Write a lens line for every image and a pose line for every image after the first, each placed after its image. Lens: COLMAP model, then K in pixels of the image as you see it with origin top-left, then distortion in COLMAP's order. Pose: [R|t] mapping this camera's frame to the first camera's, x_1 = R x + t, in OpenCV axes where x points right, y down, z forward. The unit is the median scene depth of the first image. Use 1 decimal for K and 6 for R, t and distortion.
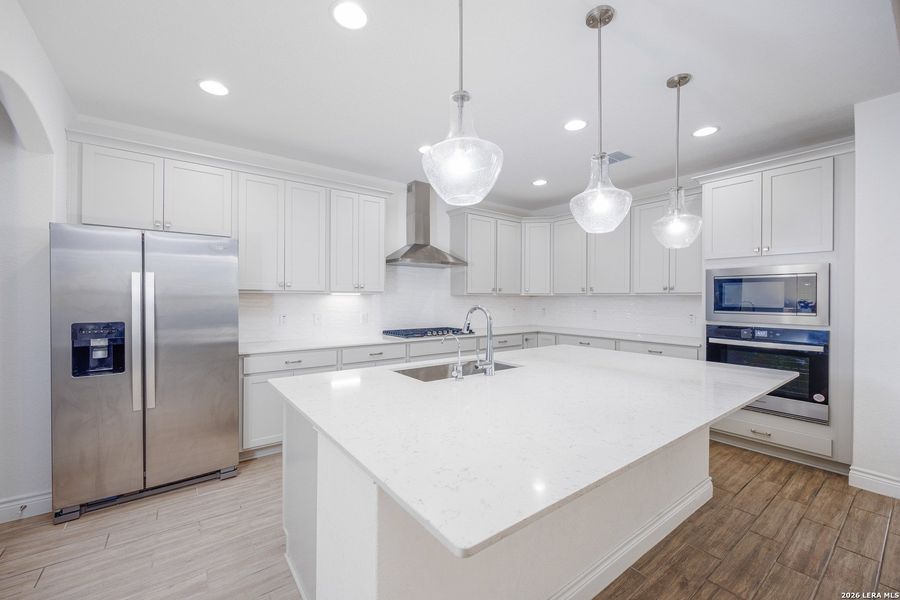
lens RADIAL K [[326.0, 0, 450.0], [0, 326.0, 300.0], [0, 0, 1]] dist [-0.002303, -0.000128]
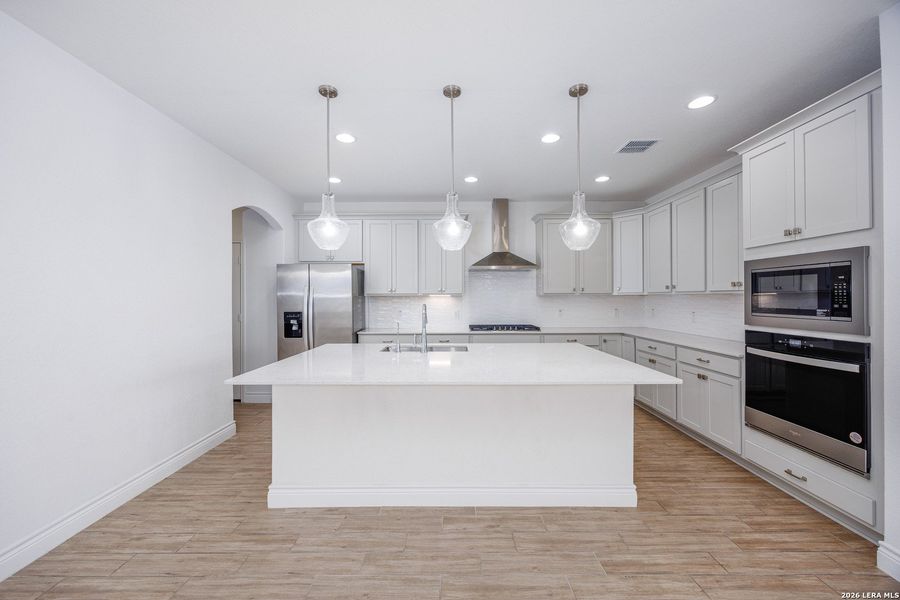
lens RADIAL K [[344.9, 0, 485.0], [0, 344.9, 298.5], [0, 0, 1]] dist [-0.005692, -0.000130]
pose [[0.824340, -0.005048, -0.566072, 0.752477], [0.003535, 0.999987, -0.003770, -0.000727], [0.566084, 0.001107, 0.824347, -0.057467]]
